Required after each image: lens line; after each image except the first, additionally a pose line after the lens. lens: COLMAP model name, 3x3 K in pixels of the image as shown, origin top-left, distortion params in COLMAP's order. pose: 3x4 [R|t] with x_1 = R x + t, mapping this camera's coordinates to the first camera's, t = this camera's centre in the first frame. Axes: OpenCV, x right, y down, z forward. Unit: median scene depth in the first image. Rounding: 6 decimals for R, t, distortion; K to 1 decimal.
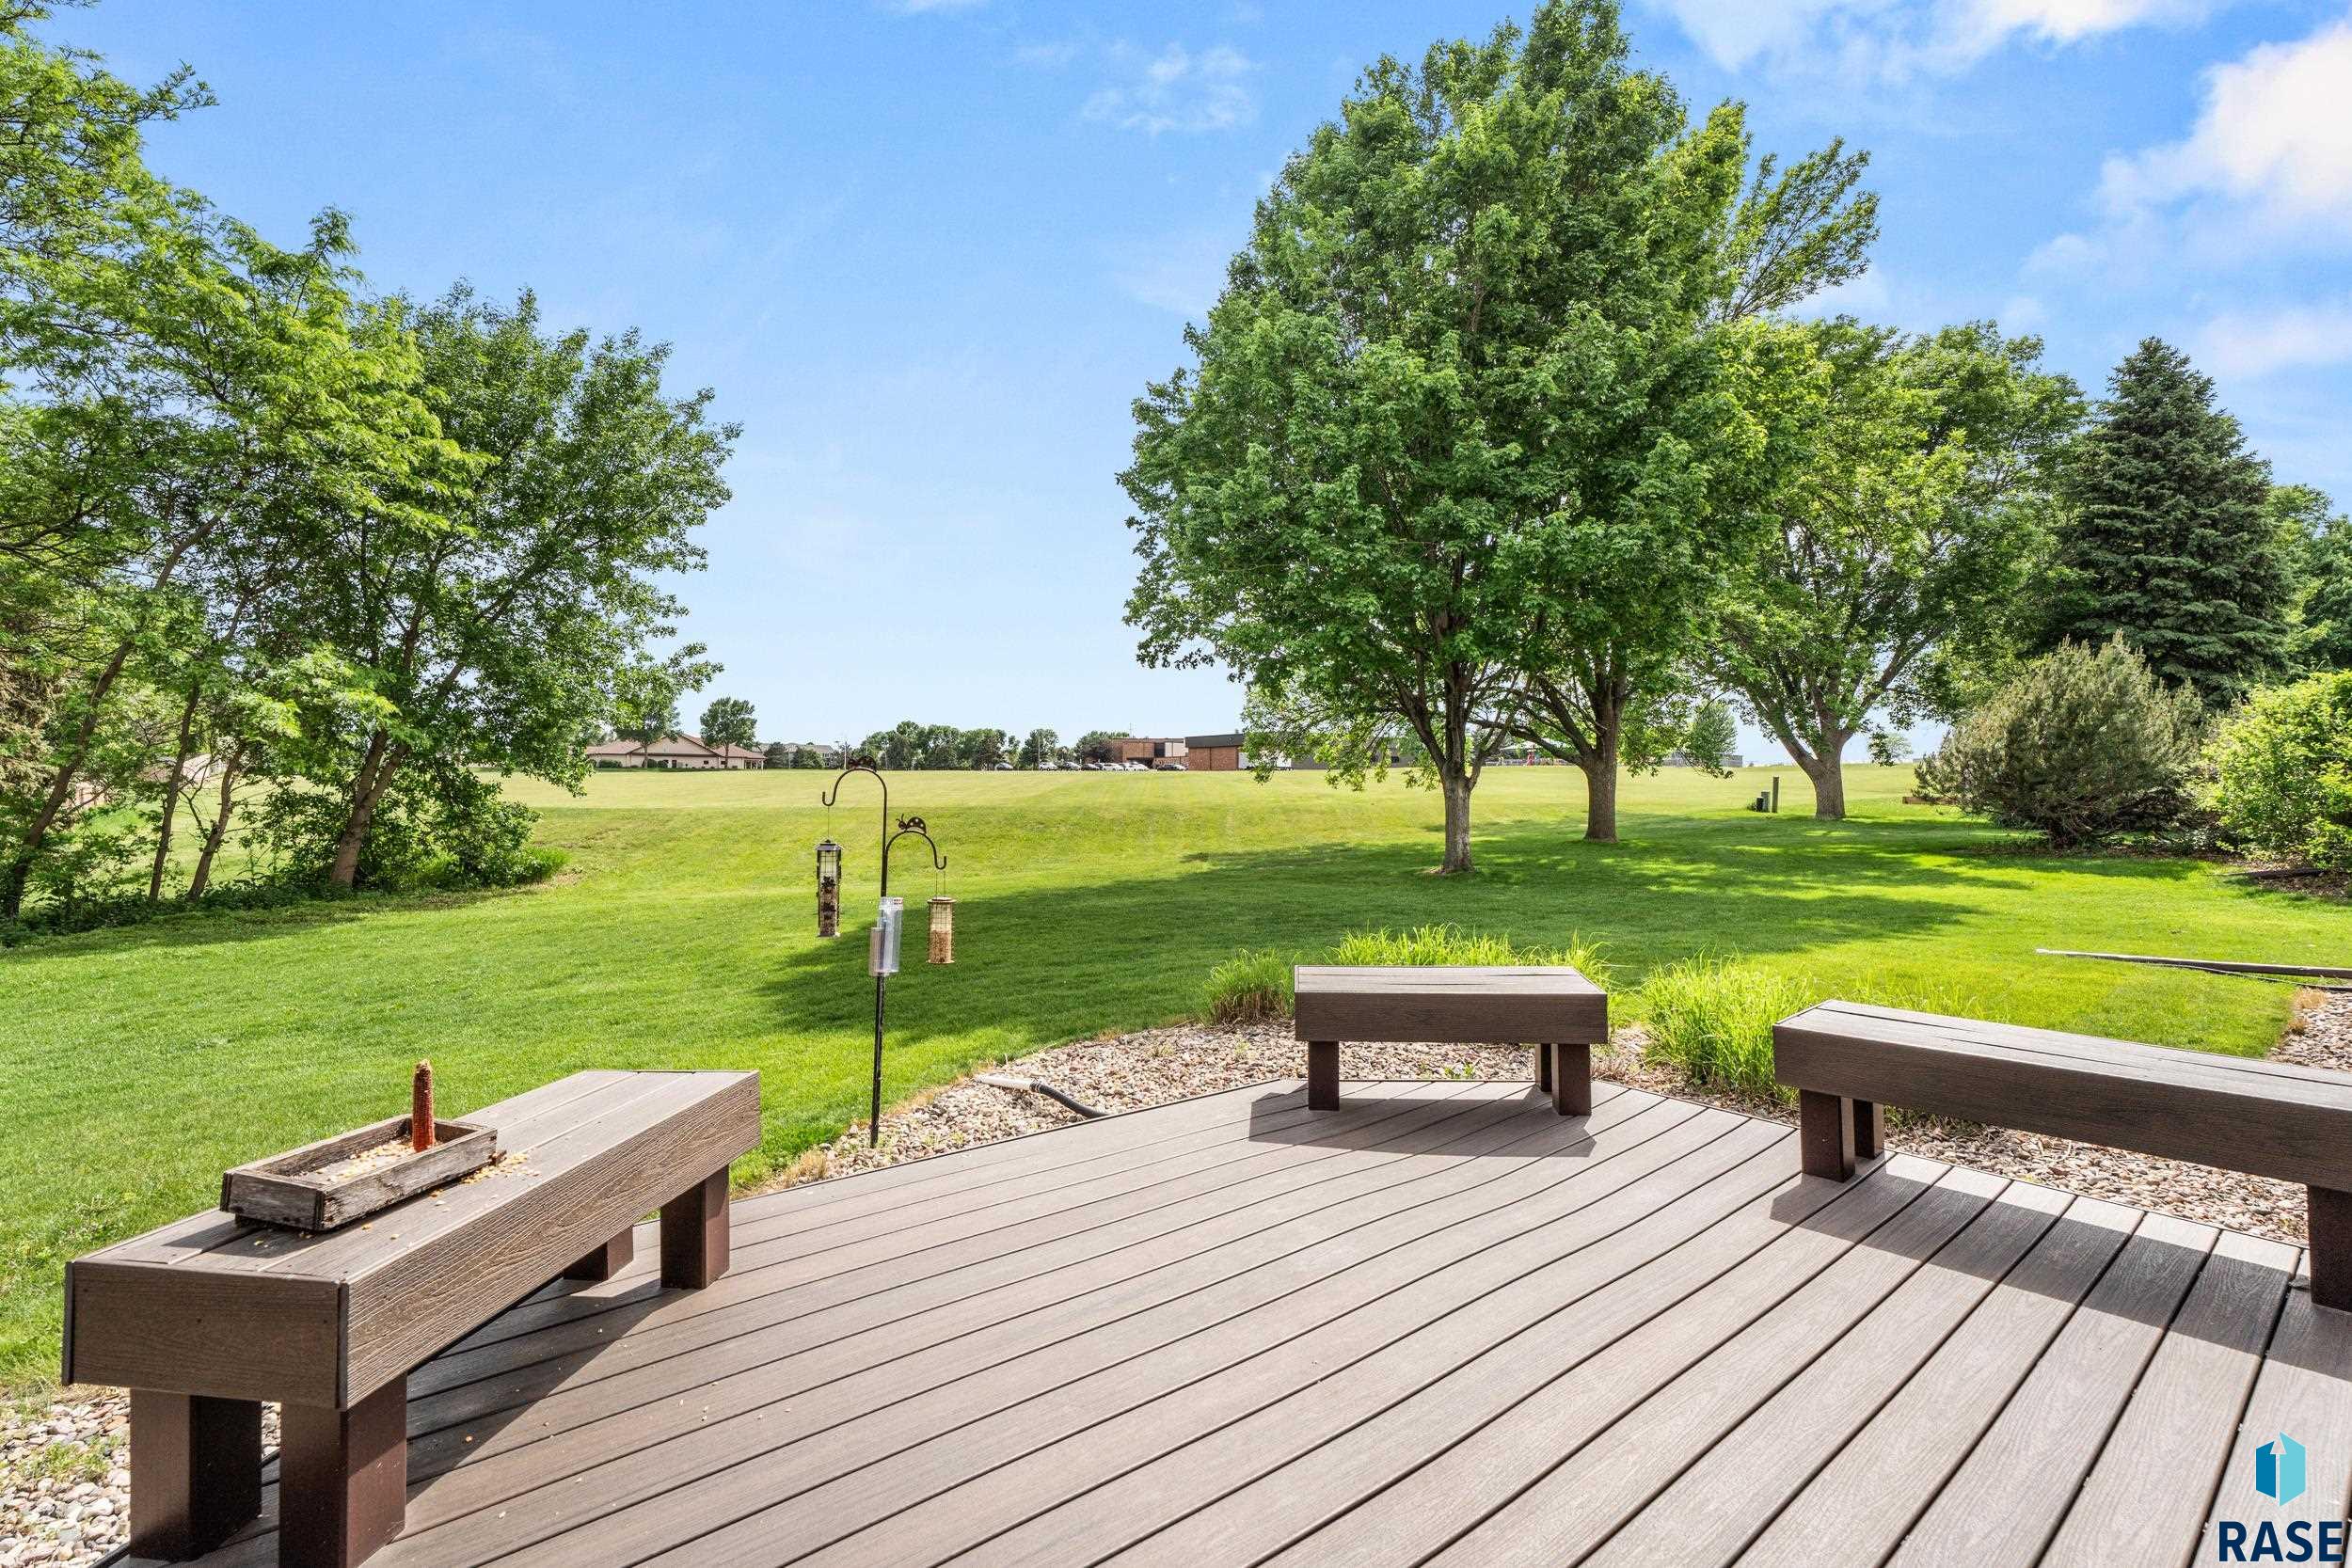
lens RADIAL K [[1050.9, 0, 1172.7], [0, 1050.9, 773.4], [0, 0, 1]] dist [0.000930, -0.000046]
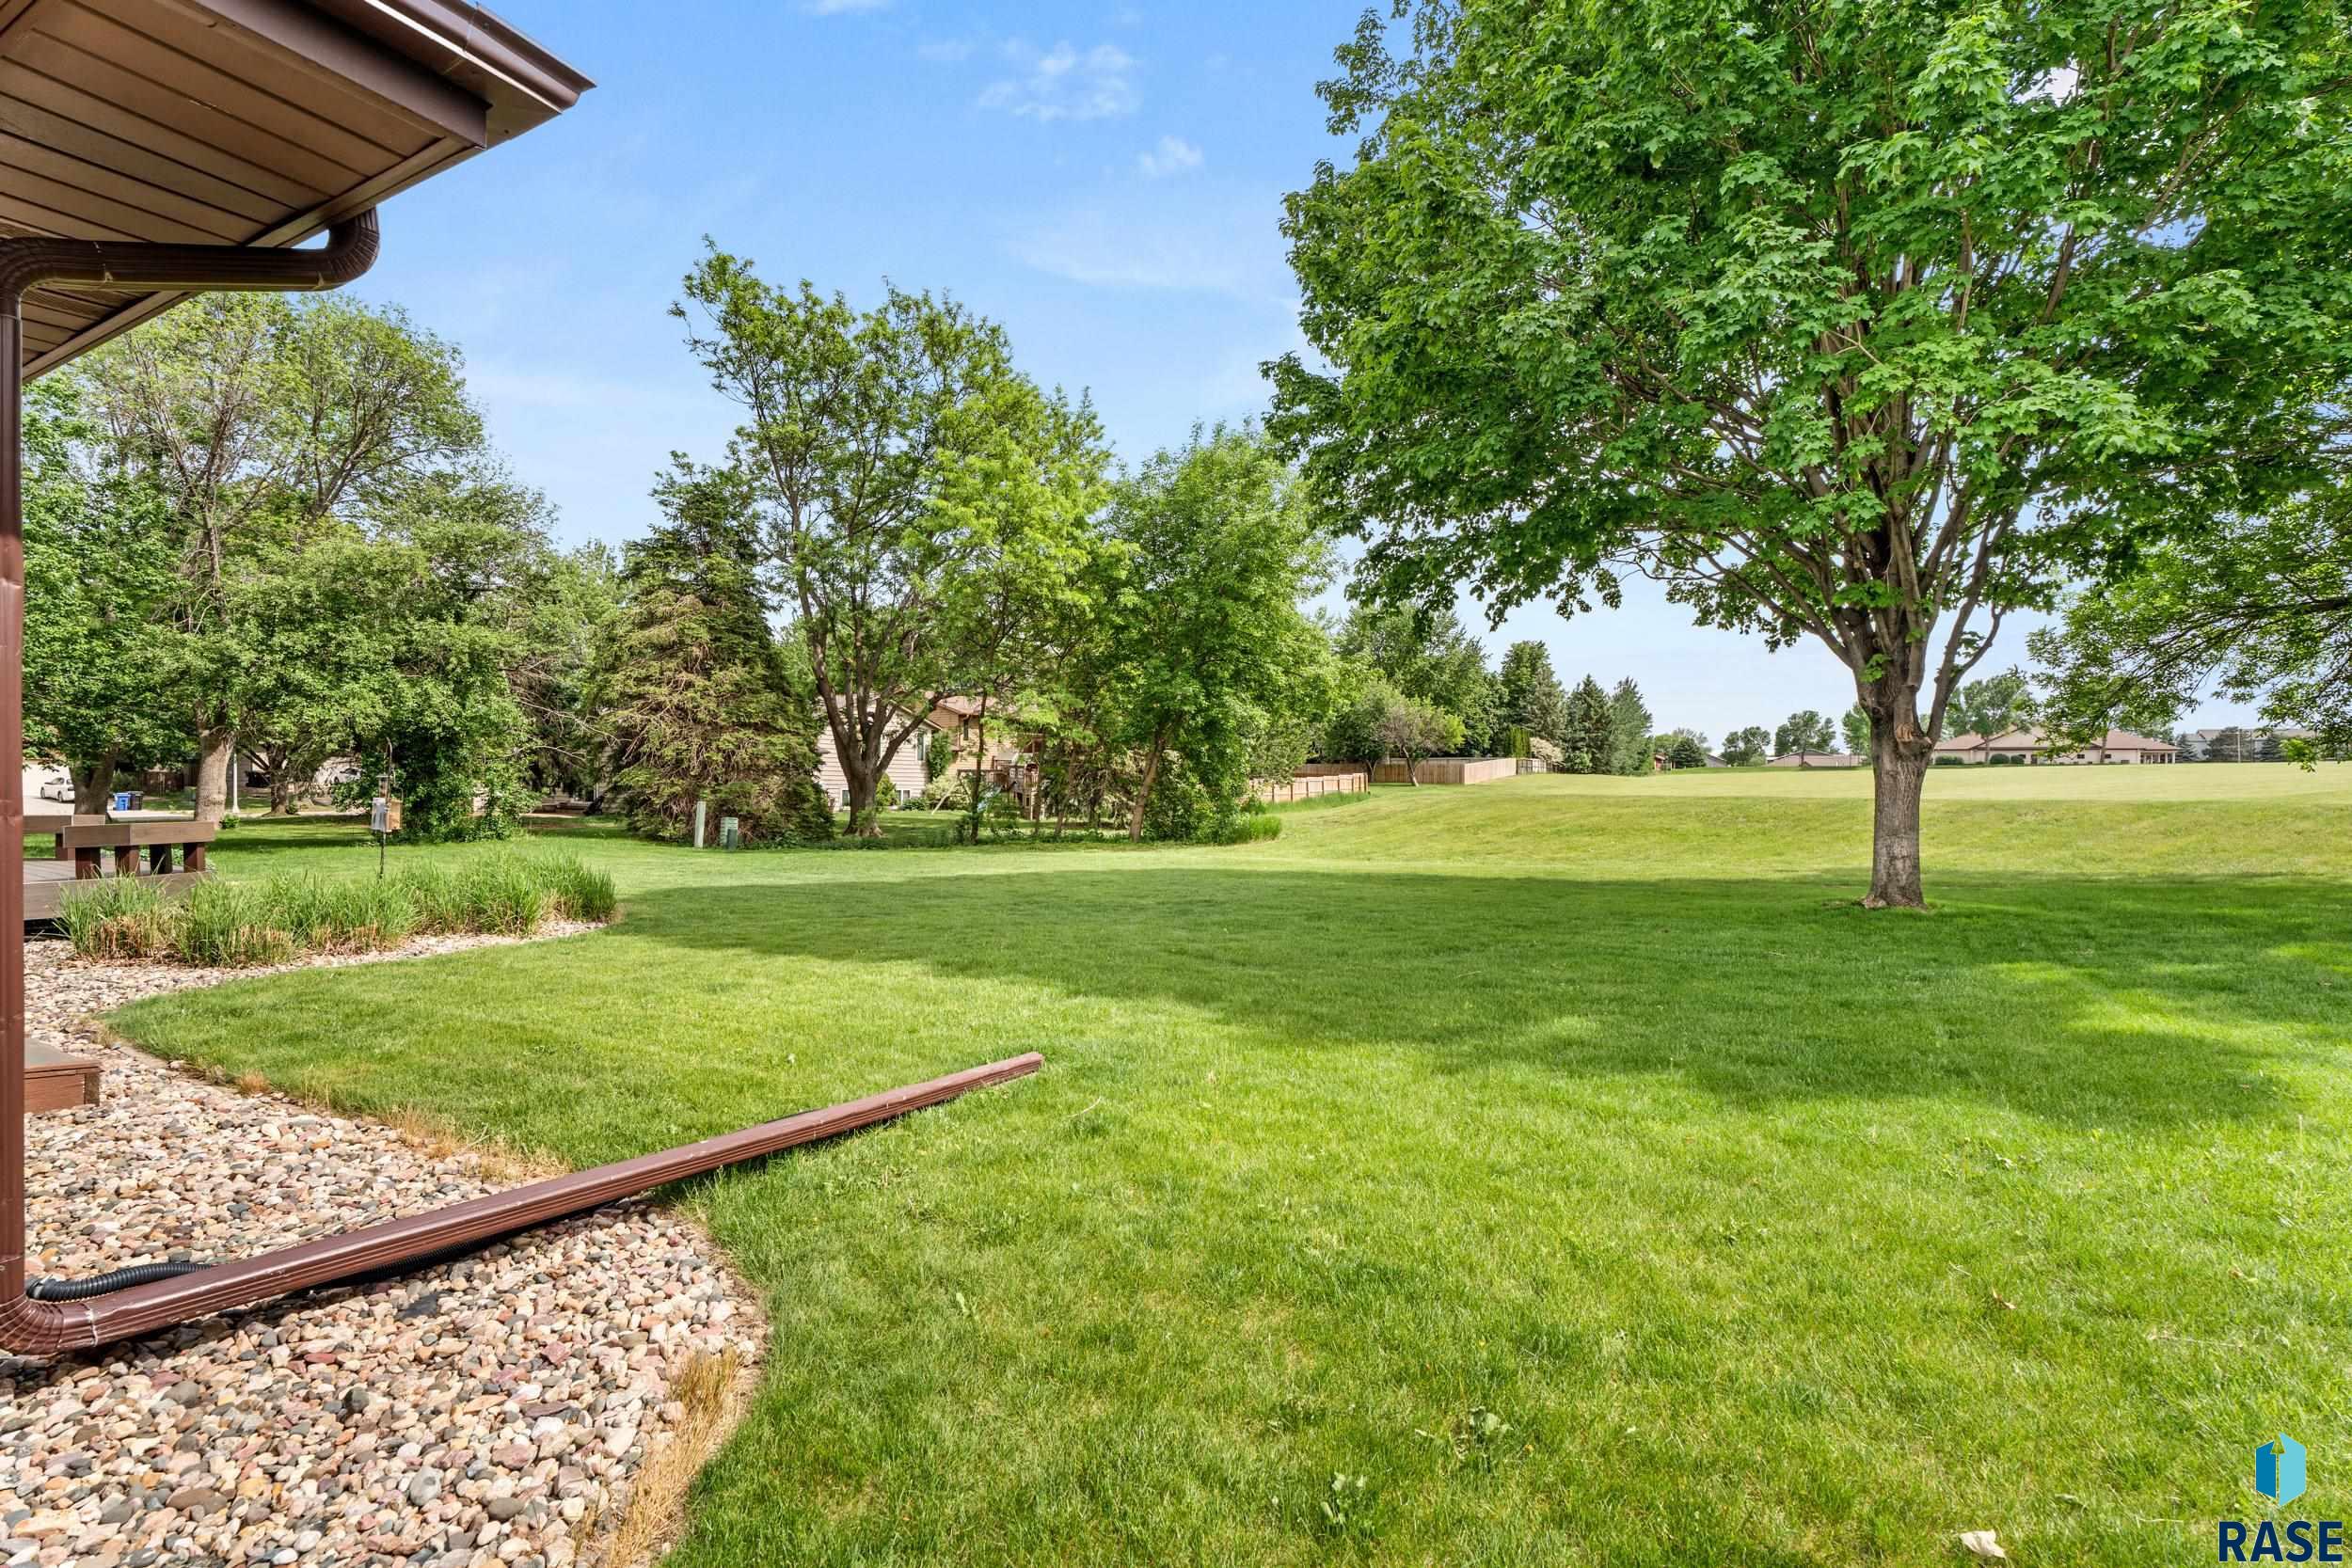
lens RADIAL K [[1050.9, 0, 1171.3], [0, 1050.9, 791.6], [0, 0, 1]] dist [0.000930, -0.000046]
pose [[0.379448, 0.003056, -0.925208, 0.457540], [0.012107, 0.999893, 0.008269, 0.020461], [0.925134, -0.014339, 0.379370, 0.305966]]
